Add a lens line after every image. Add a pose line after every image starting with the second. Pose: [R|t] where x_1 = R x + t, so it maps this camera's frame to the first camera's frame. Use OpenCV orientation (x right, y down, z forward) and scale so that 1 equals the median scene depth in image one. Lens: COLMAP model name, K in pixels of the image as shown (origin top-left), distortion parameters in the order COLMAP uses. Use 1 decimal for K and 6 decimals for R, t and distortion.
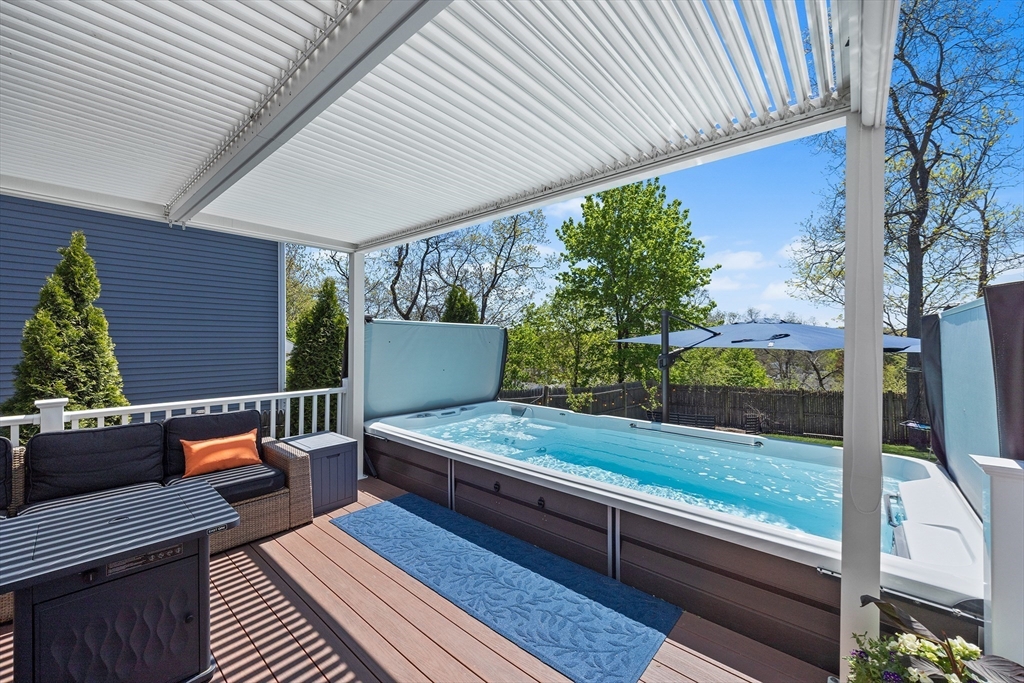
lens RADIAL K [[406.0, 0, 504.9], [0, 406.0, 339.7], [0, 0, 1]] dist [-0.003223, 0.000082]
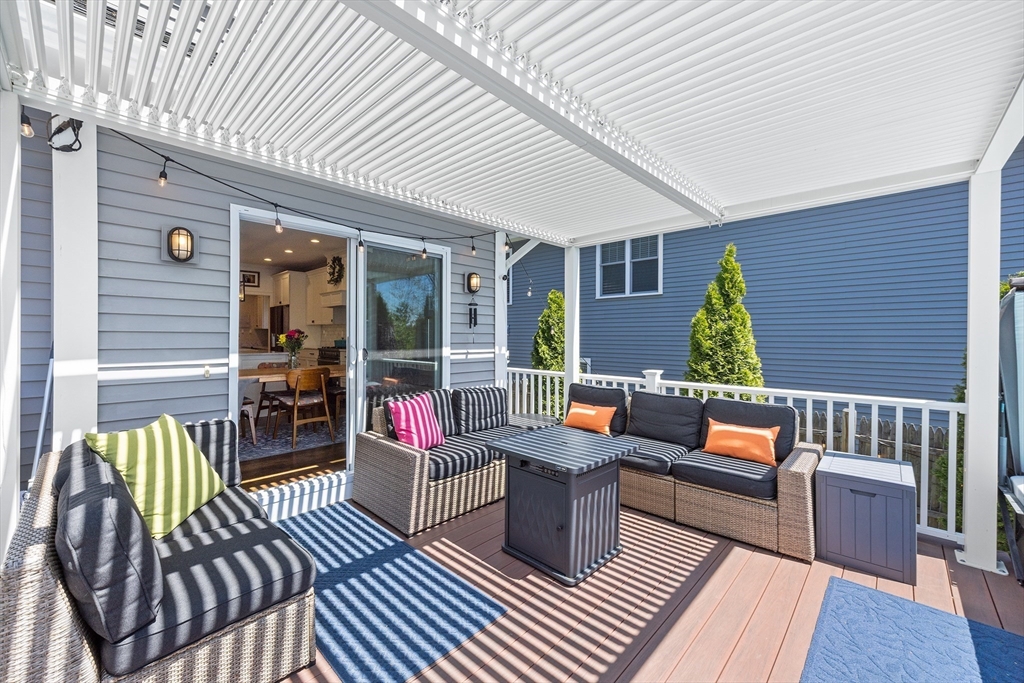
lens RADIAL K [[406.0, 0, 505.2], [0, 406.0, 338.2], [0, 0, 1]] dist [-0.003223, 0.000082]
pose [[-0.036013, -0.001048, -0.999351, 0.272242], [-0.007134, 0.999974, -0.000792, 0.029982], [0.999326, 0.007101, -0.036019, 0.410721]]
